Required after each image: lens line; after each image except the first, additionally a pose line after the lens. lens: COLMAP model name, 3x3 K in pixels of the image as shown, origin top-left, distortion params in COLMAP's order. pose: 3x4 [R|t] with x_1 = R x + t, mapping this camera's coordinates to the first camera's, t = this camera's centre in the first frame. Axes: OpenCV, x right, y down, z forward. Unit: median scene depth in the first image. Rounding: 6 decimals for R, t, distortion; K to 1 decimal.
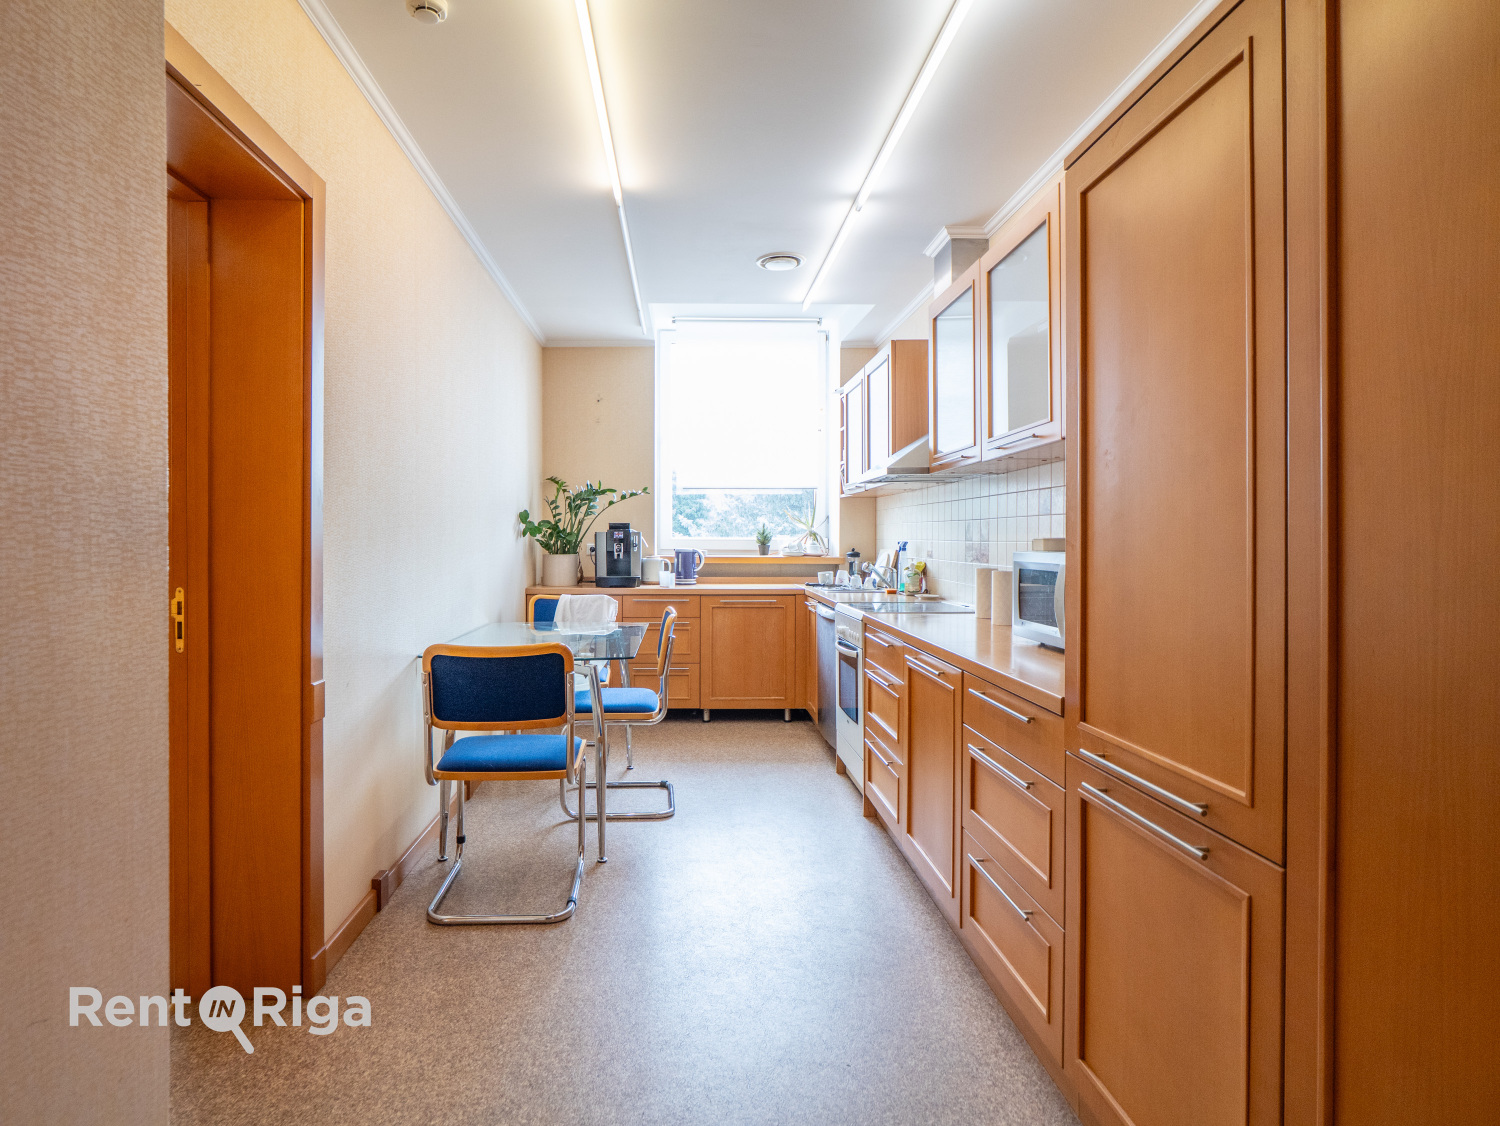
lens RADIAL K [[752.5, 0, 747.5], [0, 752.5, 548.7], [0, 0, 1]] dist [-0.000704, -0.000151]
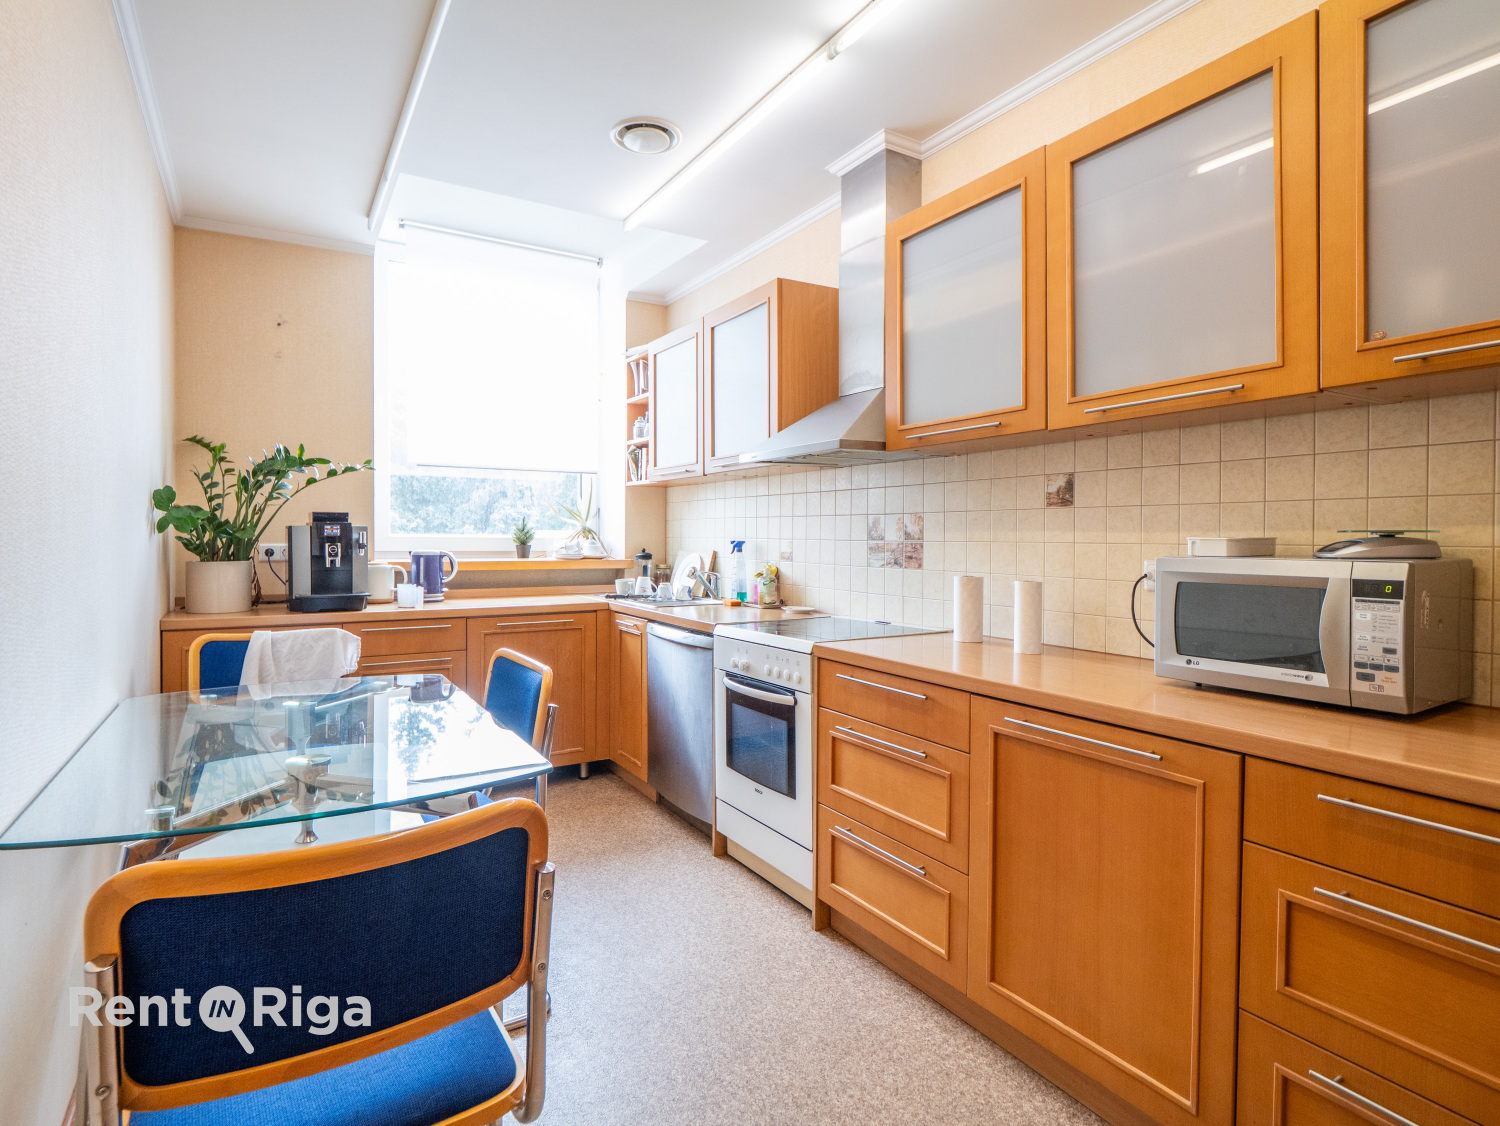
lens RADIAL K [[752.5, 0, 747.5], [0, 752.5, 548.7], [0, 0, 1]] dist [-0.000704, -0.000151]
pose [[0.894092, -0.004907, 0.447857, -0.138972], [0.003584, 0.999986, 0.003802, -0.003604], [-0.447869, -0.001794, 0.894097, 0.254823]]
